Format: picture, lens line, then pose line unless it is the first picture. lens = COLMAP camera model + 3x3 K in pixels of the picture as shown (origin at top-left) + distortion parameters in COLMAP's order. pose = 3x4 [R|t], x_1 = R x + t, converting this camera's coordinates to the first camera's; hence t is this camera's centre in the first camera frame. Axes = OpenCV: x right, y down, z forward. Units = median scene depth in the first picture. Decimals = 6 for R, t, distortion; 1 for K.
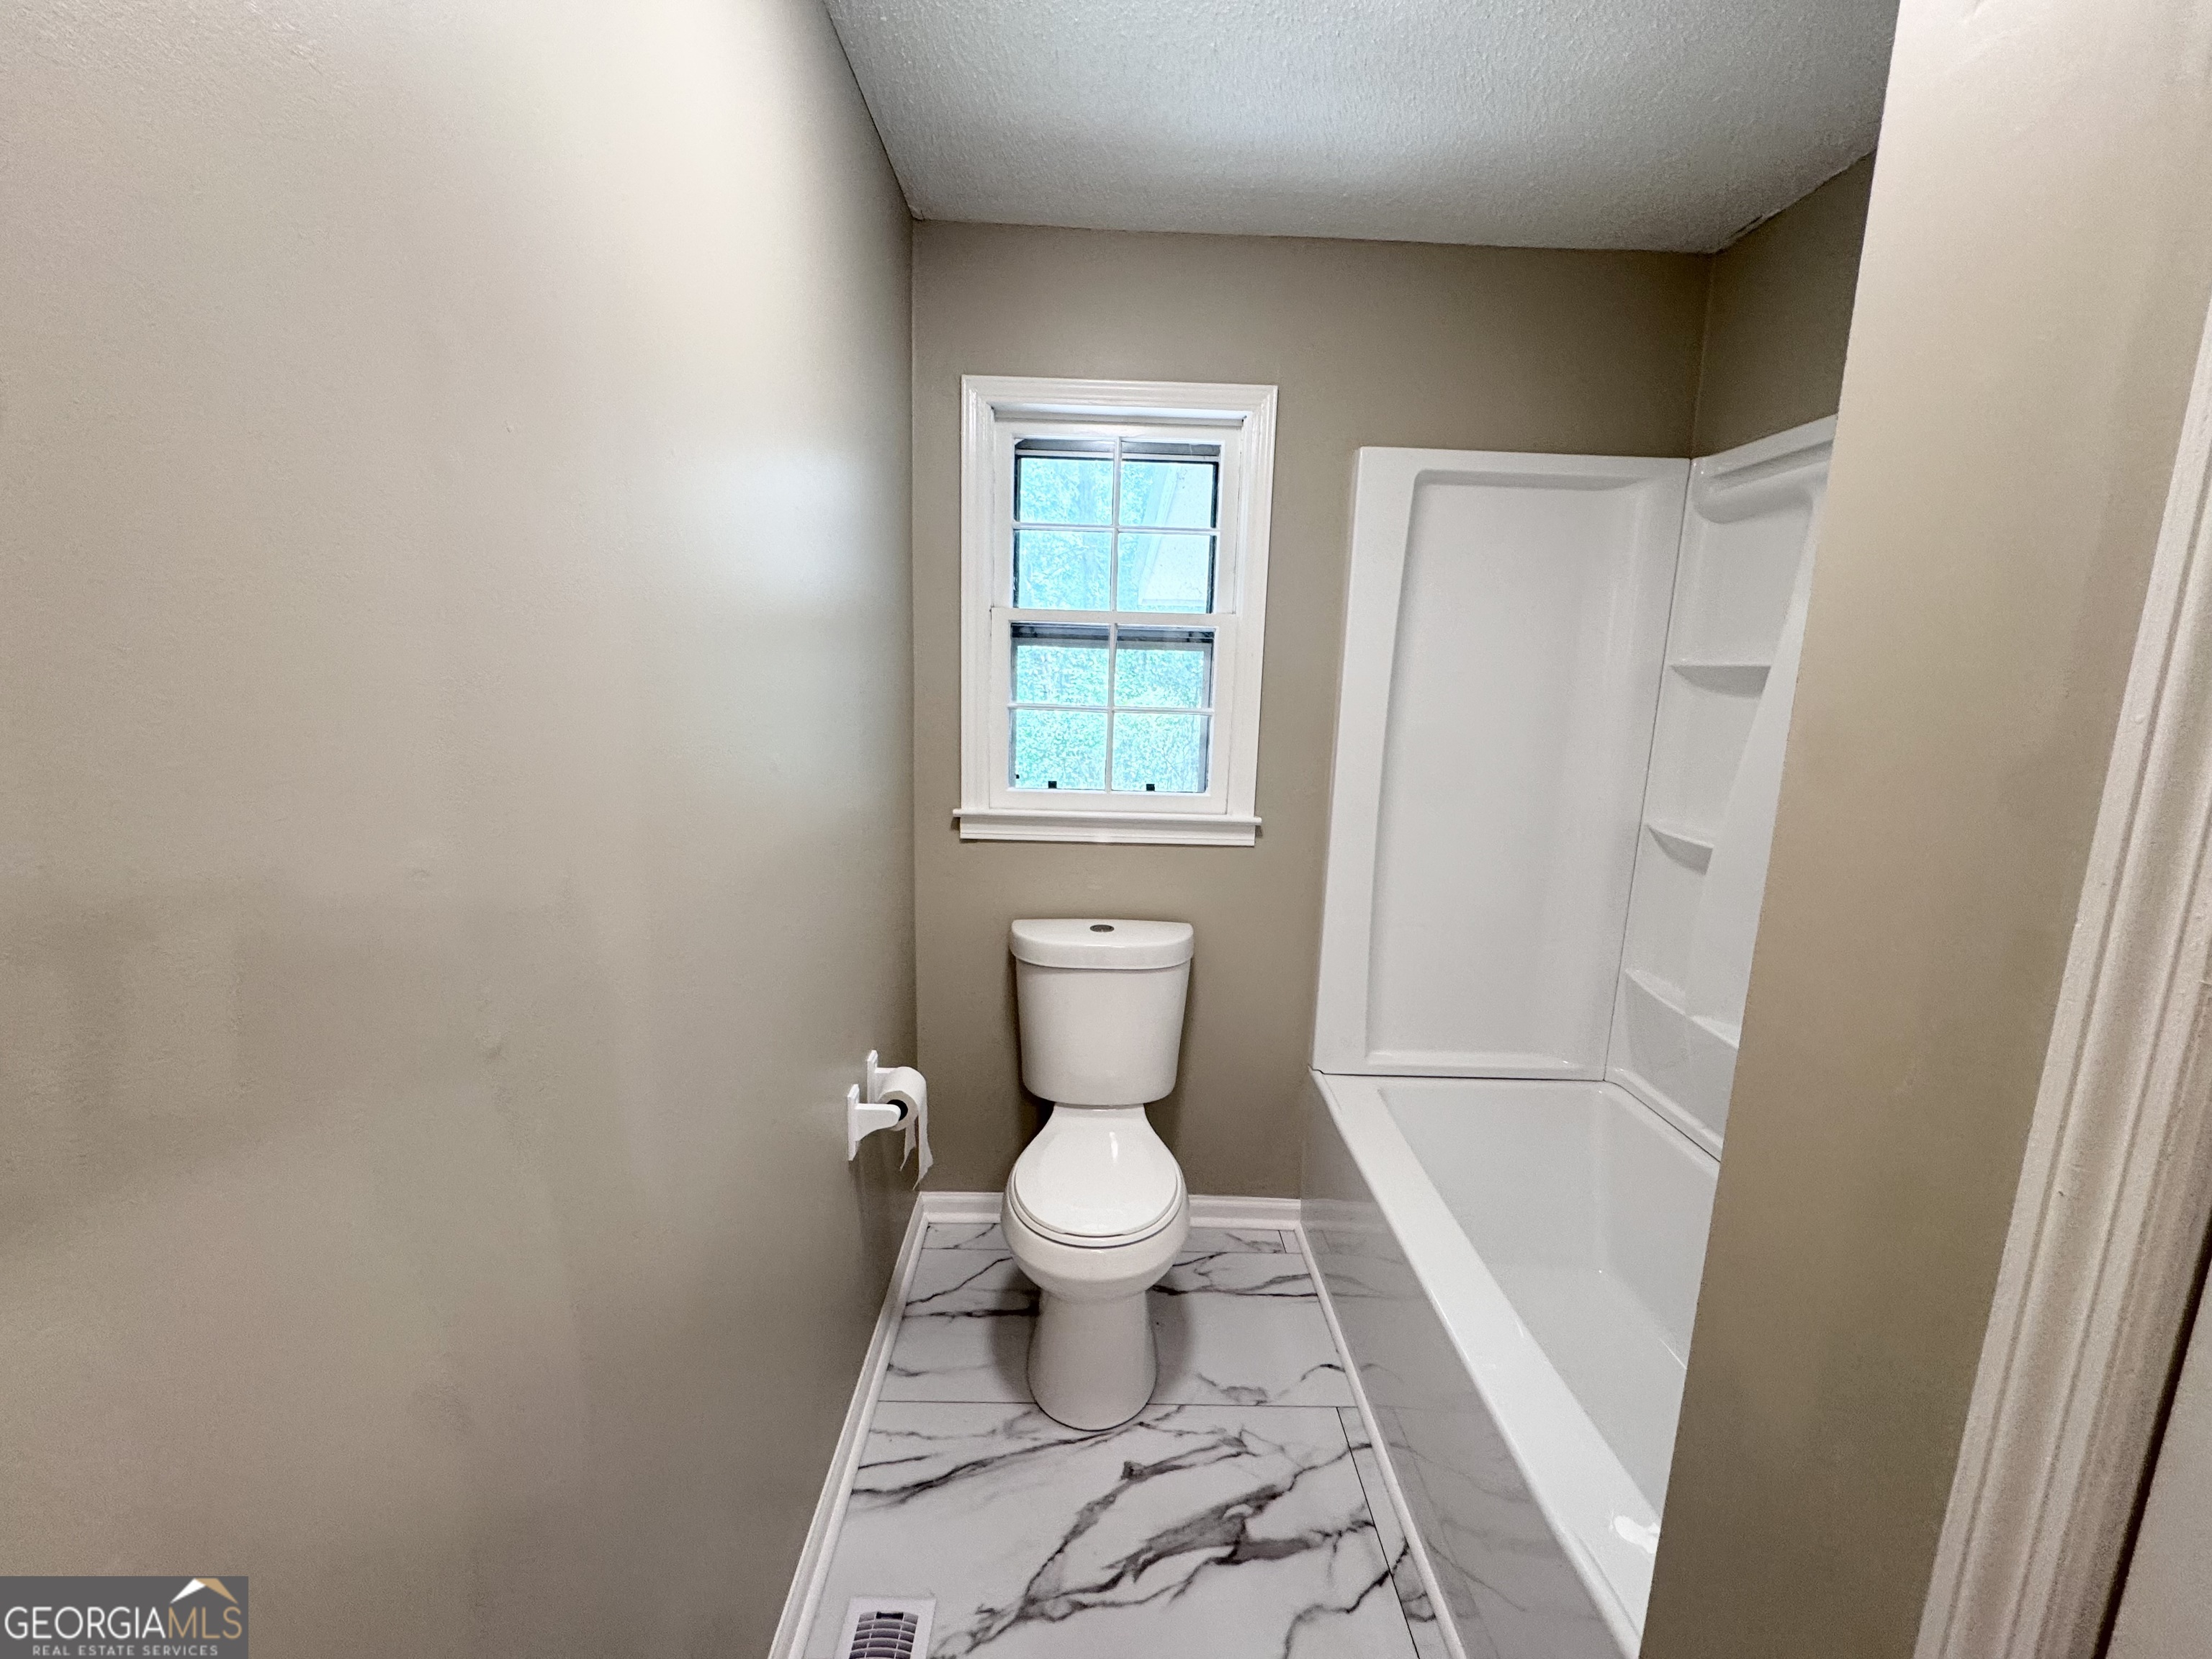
lens RADIAL K [[883.2, 0, 1104.0], [0, 883.2, 824.4], [0, 0, 1]] dist [-0.000957, 0.000060]
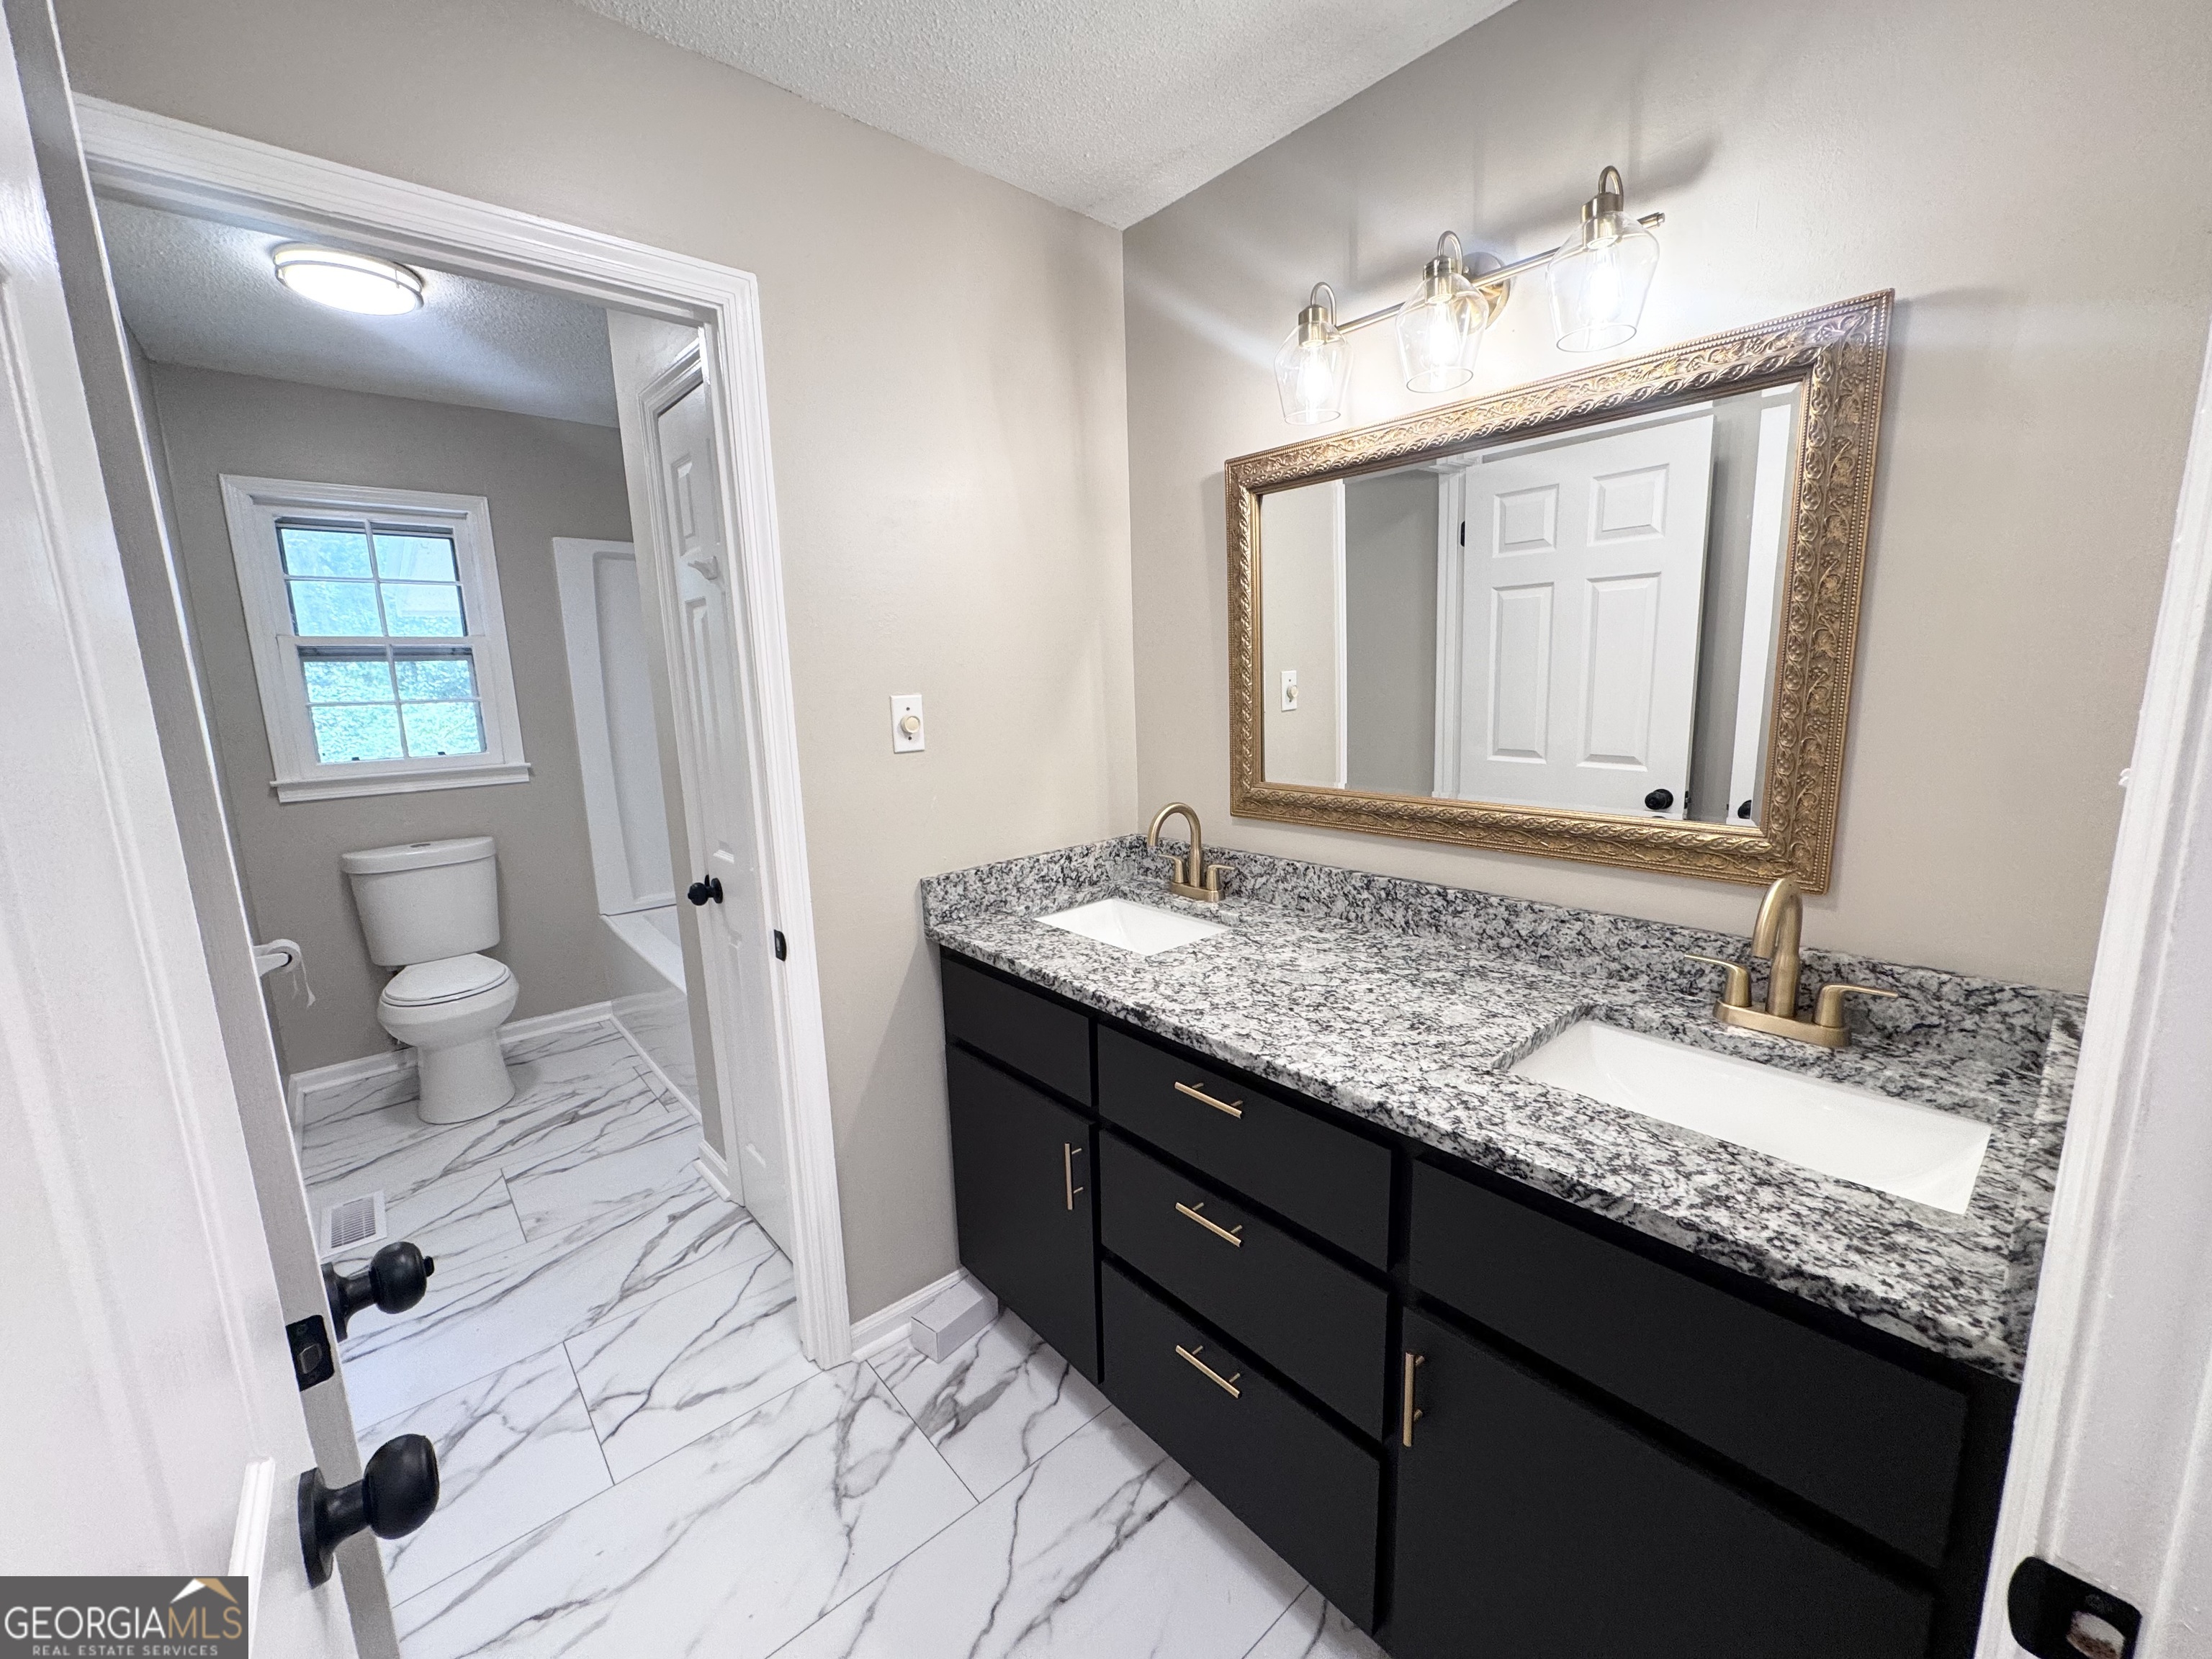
lens RADIAL K [[883.2, 0, 1107.3], [0, 883.2, 825.9], [0, 0, 1]] dist [-0.000957, 0.000060]
pose [[0.761394, -0.159334, 0.628404, -0.050674], [0.157504, 0.985748, 0.059103, 0.177651], [-0.628866, 0.053976, 0.775638, -0.901560]]
